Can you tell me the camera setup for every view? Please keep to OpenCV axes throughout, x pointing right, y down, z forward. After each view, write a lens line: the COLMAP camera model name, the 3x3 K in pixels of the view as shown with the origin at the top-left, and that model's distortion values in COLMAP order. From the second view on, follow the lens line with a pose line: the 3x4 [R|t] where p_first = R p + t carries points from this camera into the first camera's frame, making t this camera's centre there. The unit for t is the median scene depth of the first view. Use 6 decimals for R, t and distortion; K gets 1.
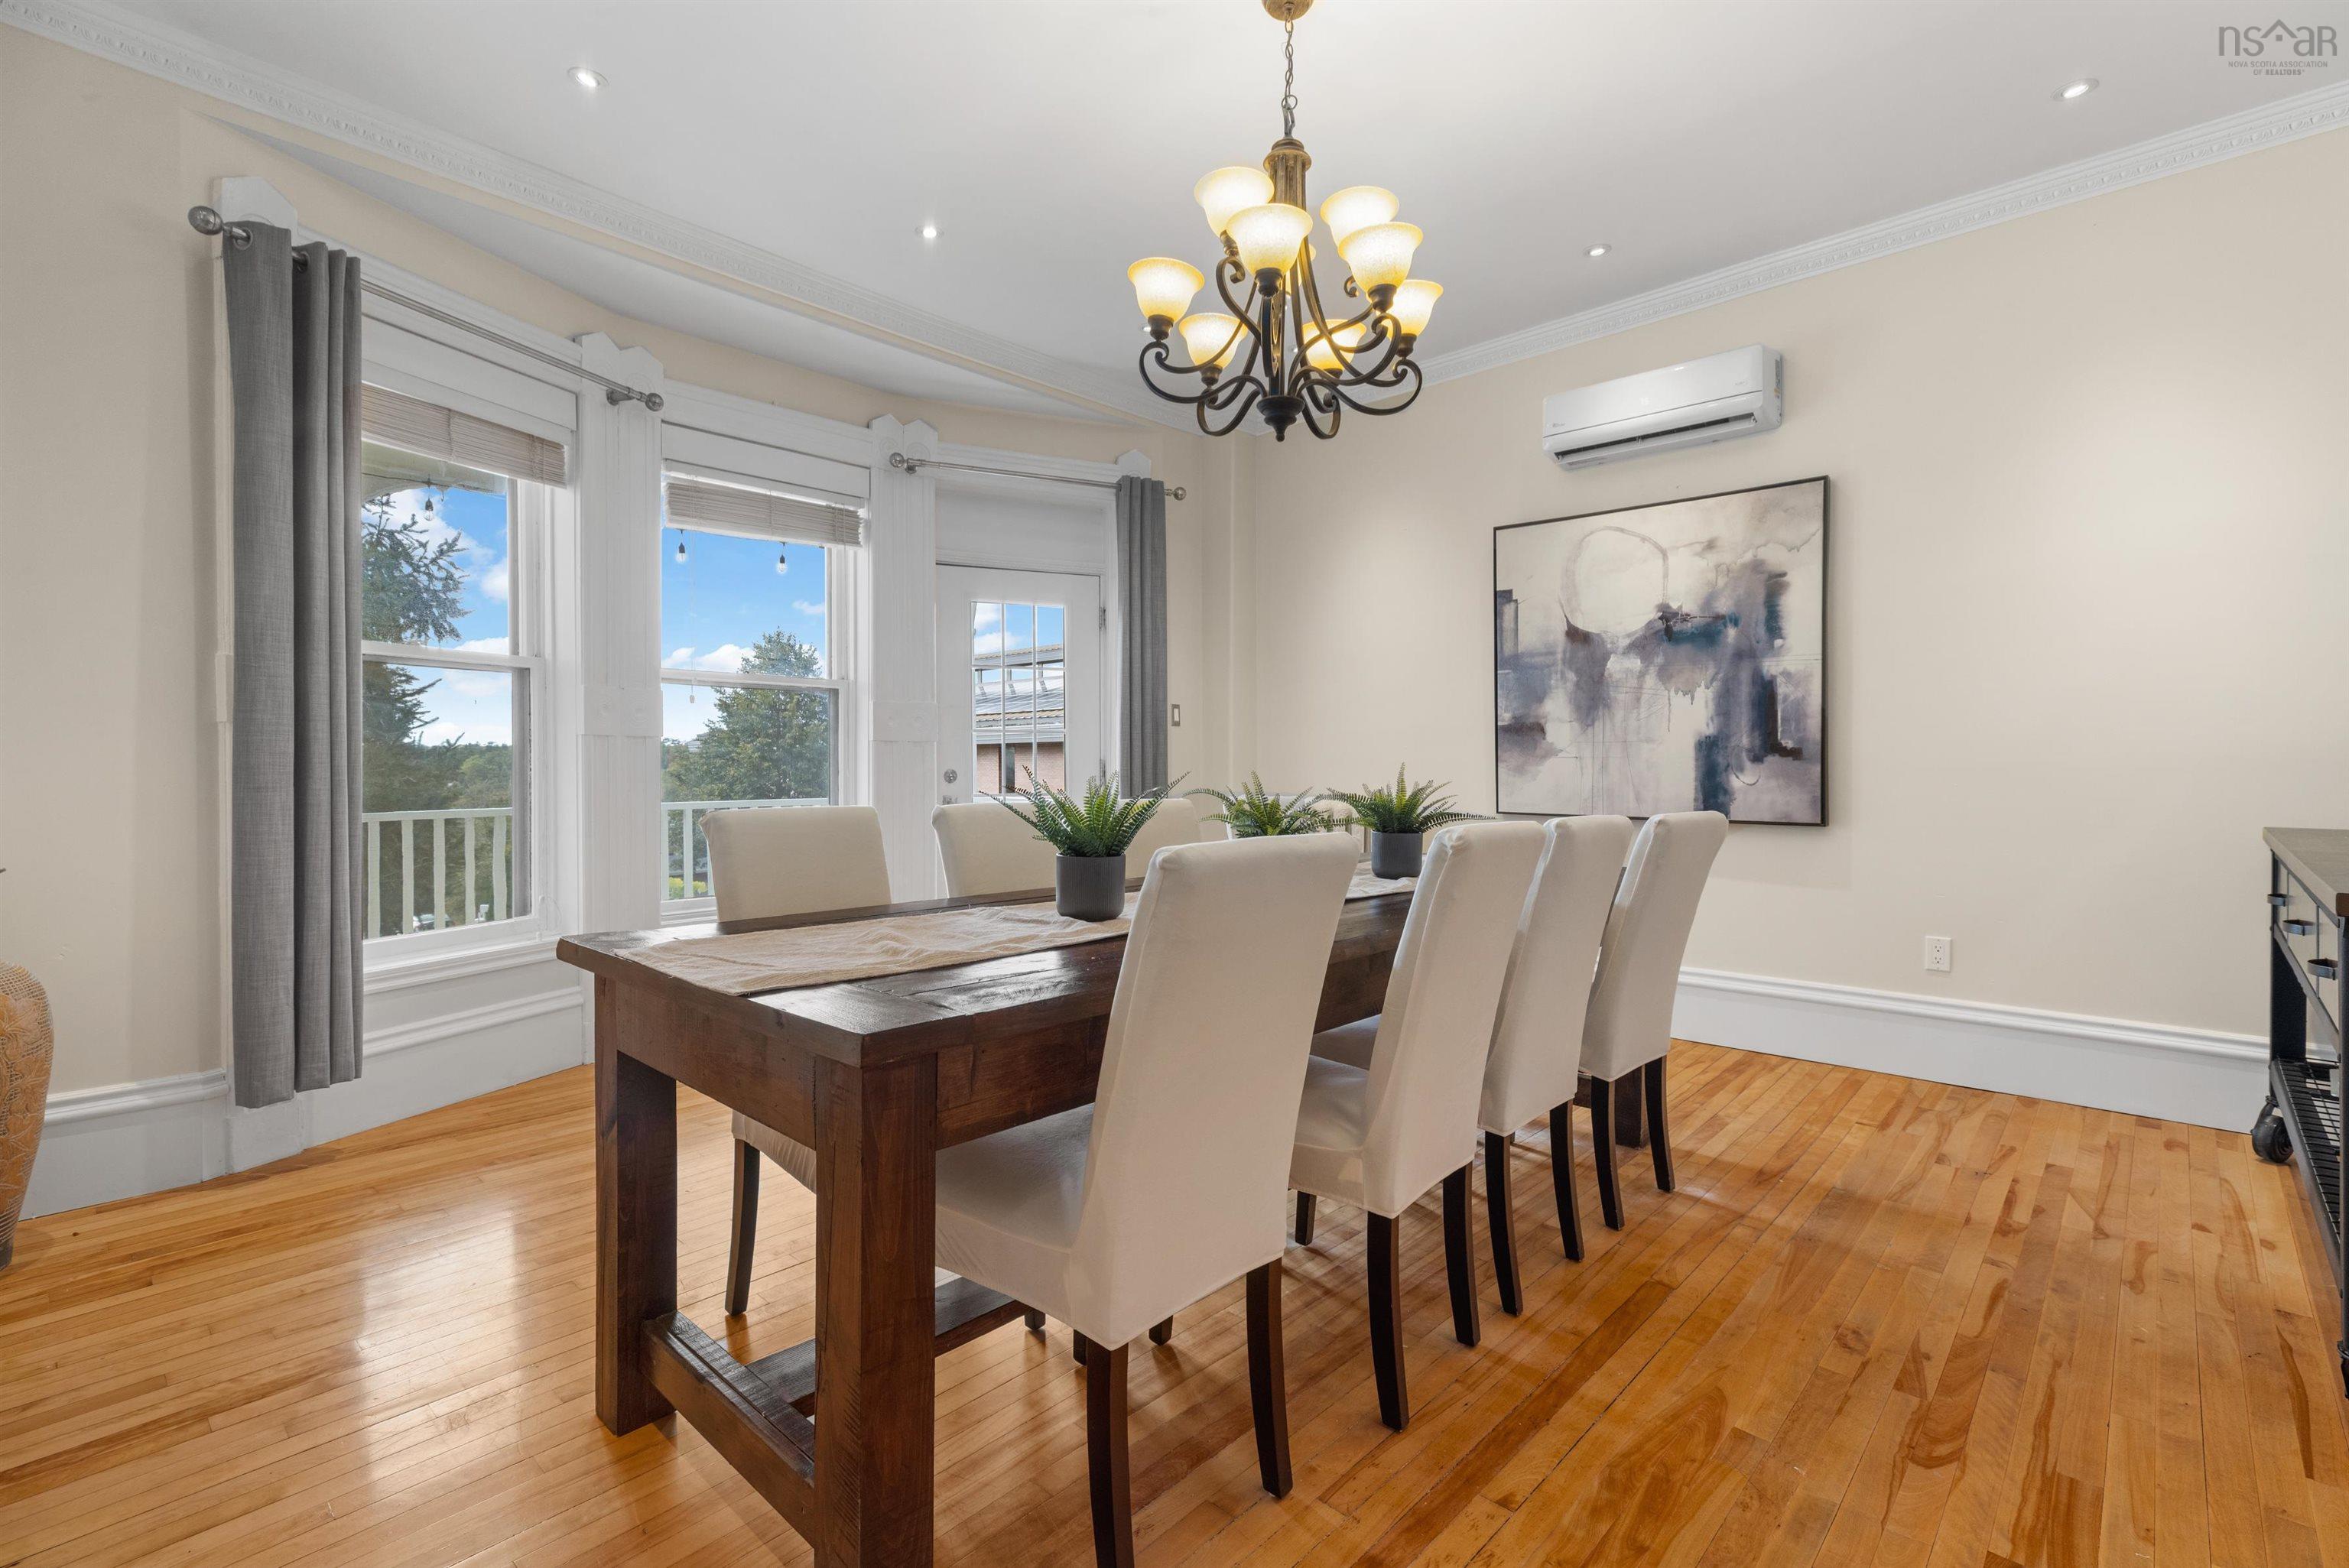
lens RADIAL K [[1049.9, 0, 1173.4], [0, 1049.9, 775.8], [0, 0, 1]] dist [0.001698, -0.000522]
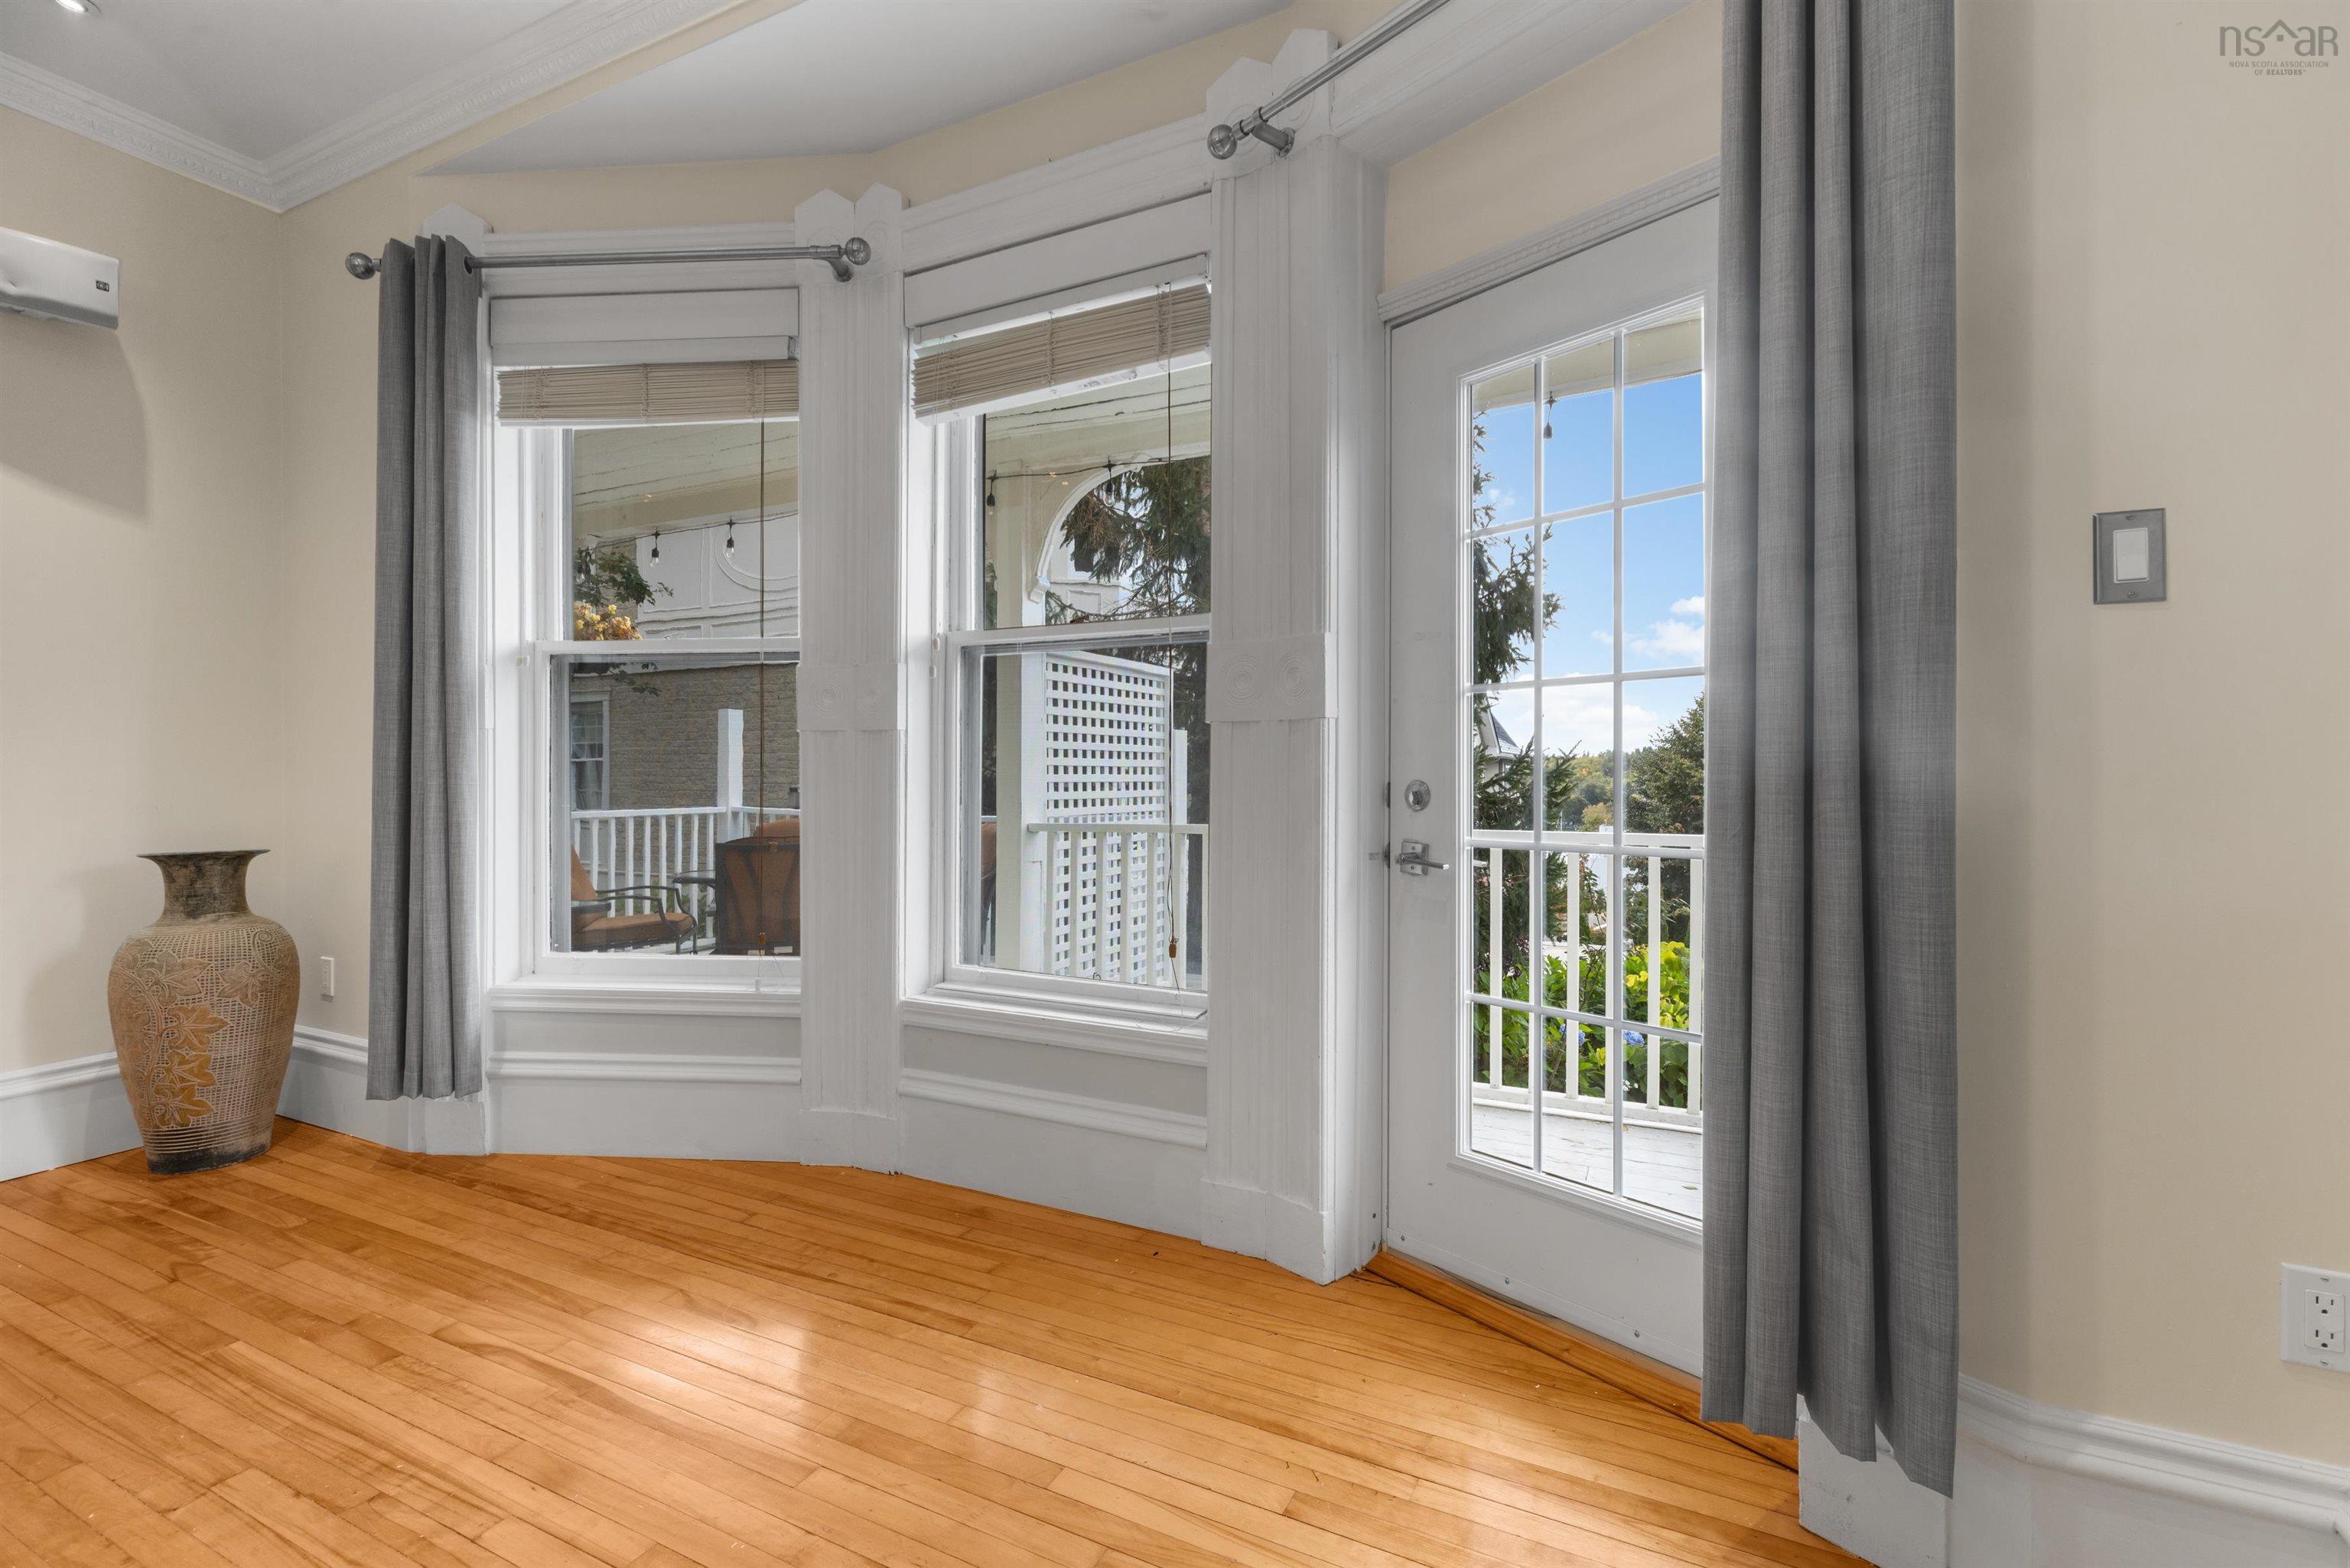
lens RADIAL K [[1038.8, 0, 1173.7], [0, 1038.8, 780.5], [0, 0, 1]] dist [0.001487, -0.000339]
pose [[0.286581, 0.001403, -0.958055, 0.224963], [-0.013717, 0.999902, -0.002639, -0.003560], [0.957958, 0.013898, 0.286573, 0.980688]]
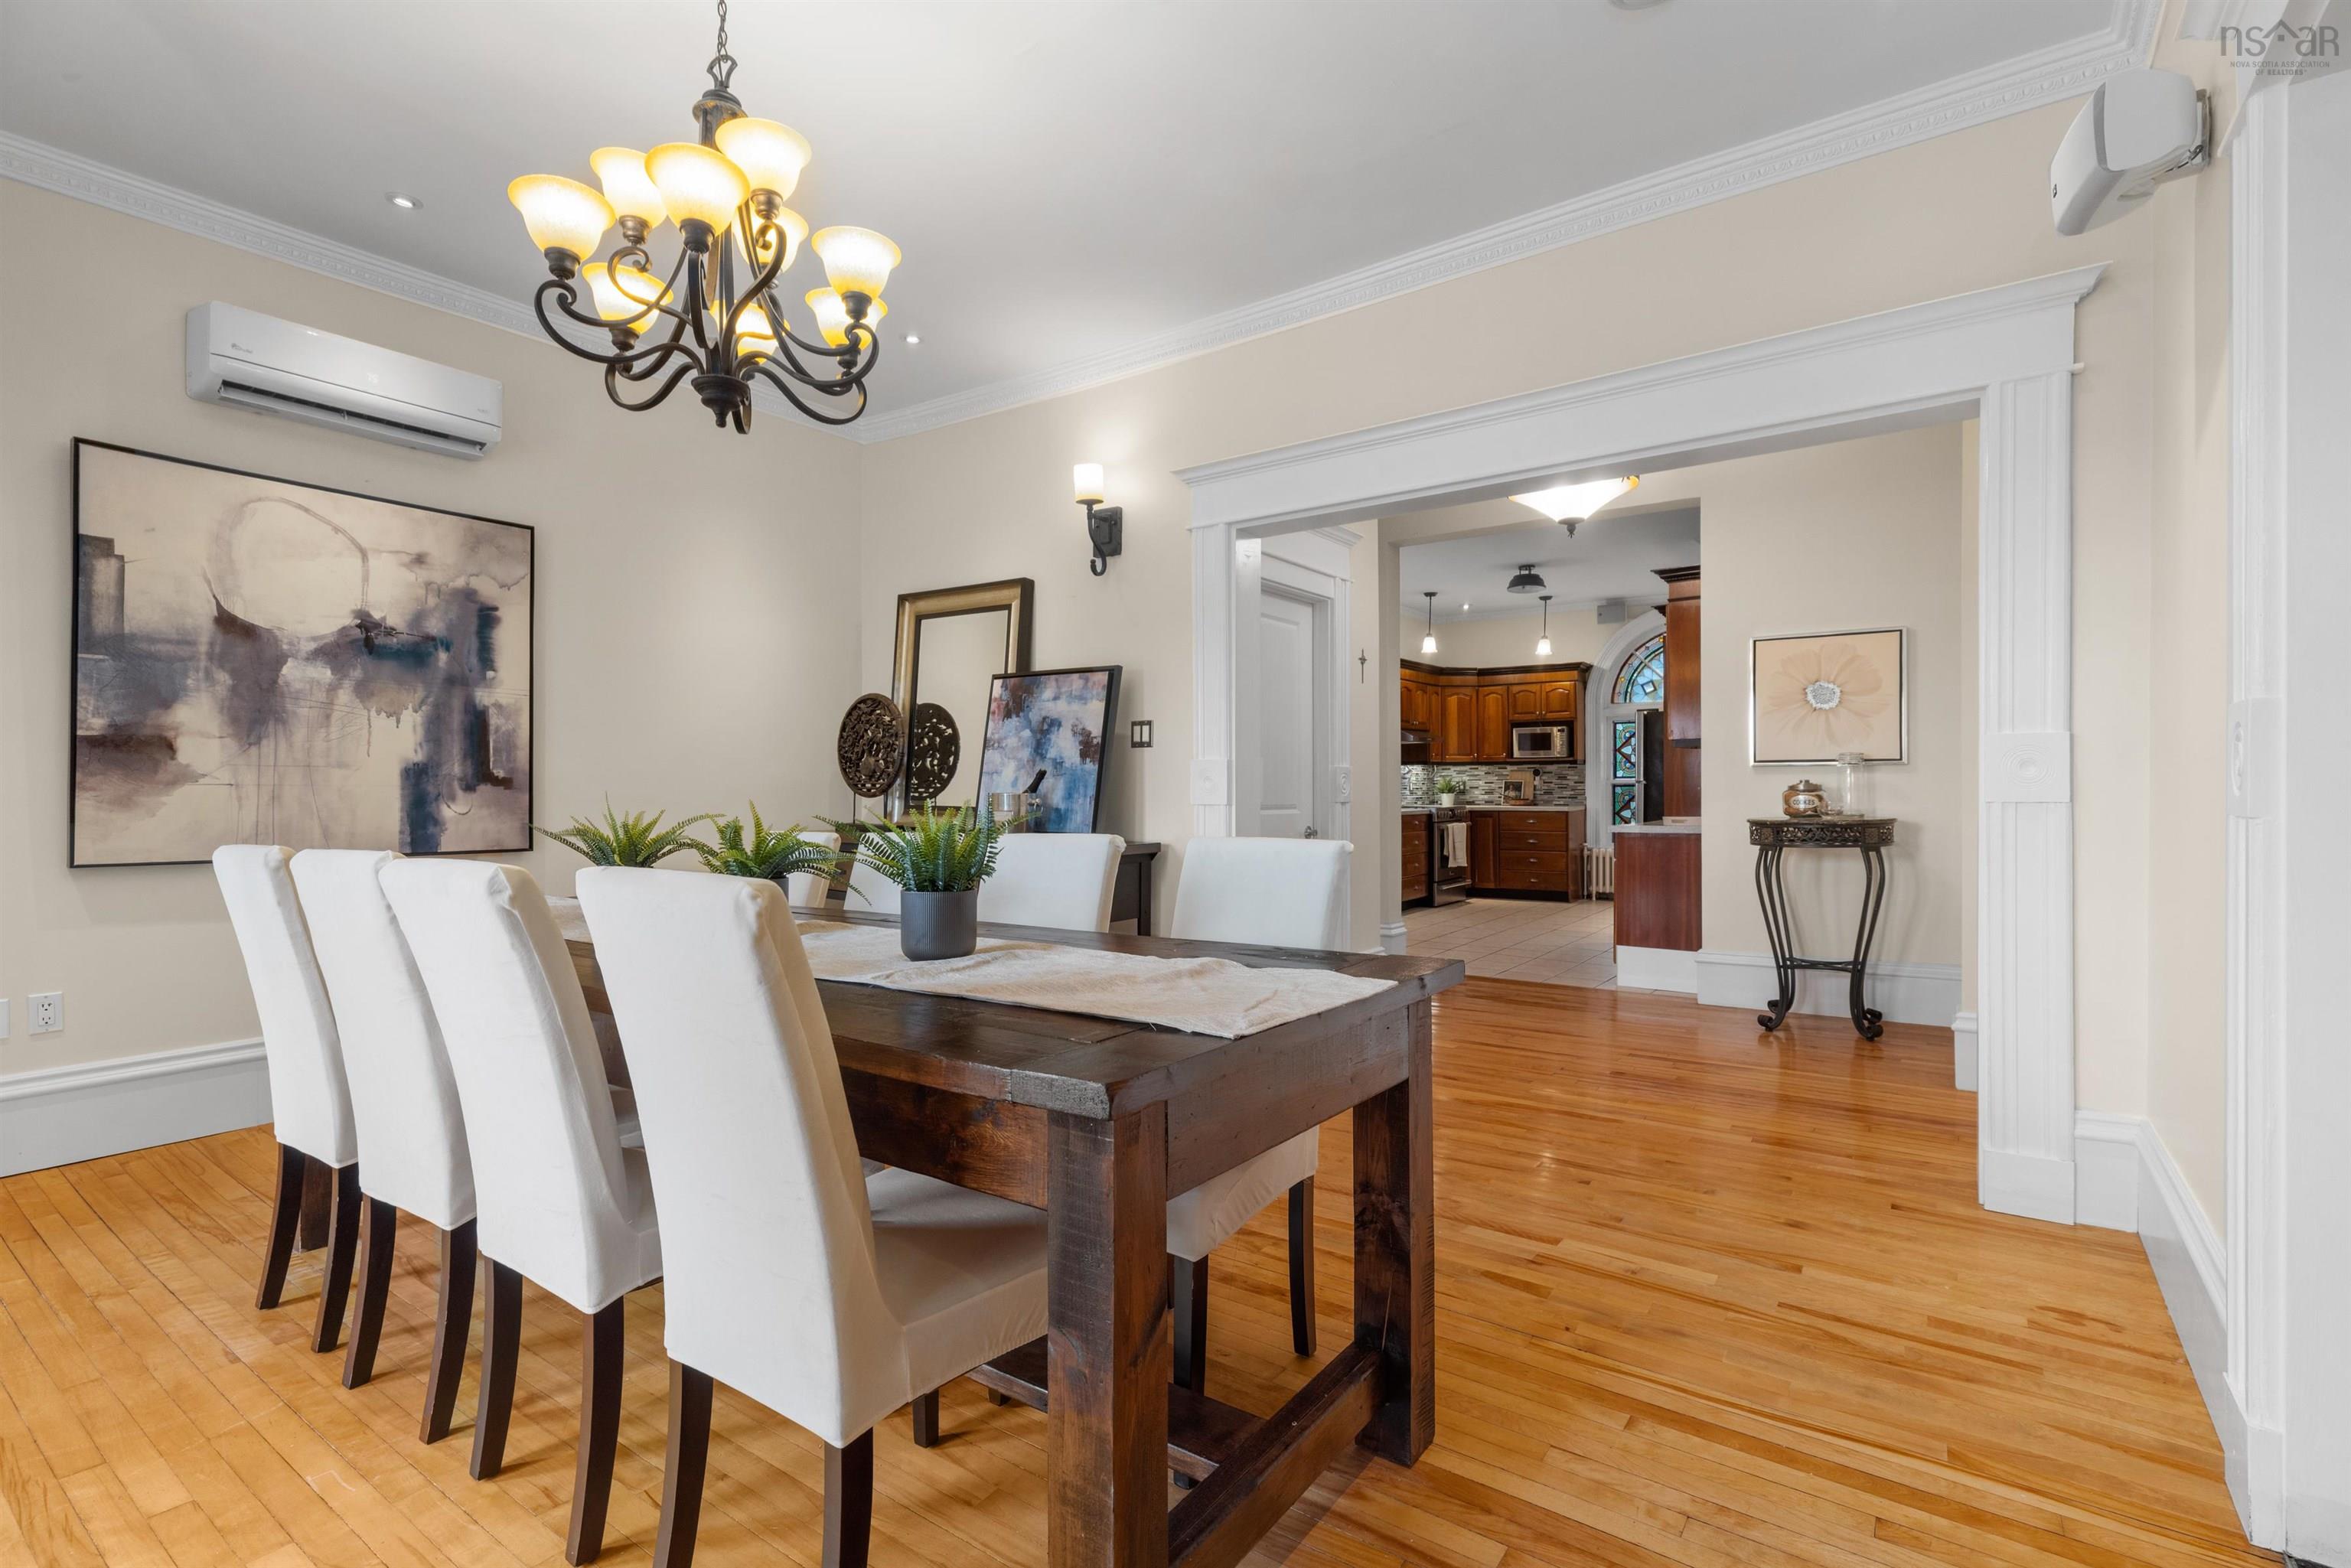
lens RADIAL K [[1073.2, 0, 1181.9], [0, 1073.2, 791.6], [0, 0, 1]] dist [0.004376, 0.000063]
pose [[-0.131787, 0.000574, 0.991278, -0.521408], [0.011707, 0.999931, 0.000977, -0.005465], [-0.991209, 0.011734, -0.131785, 0.447833]]
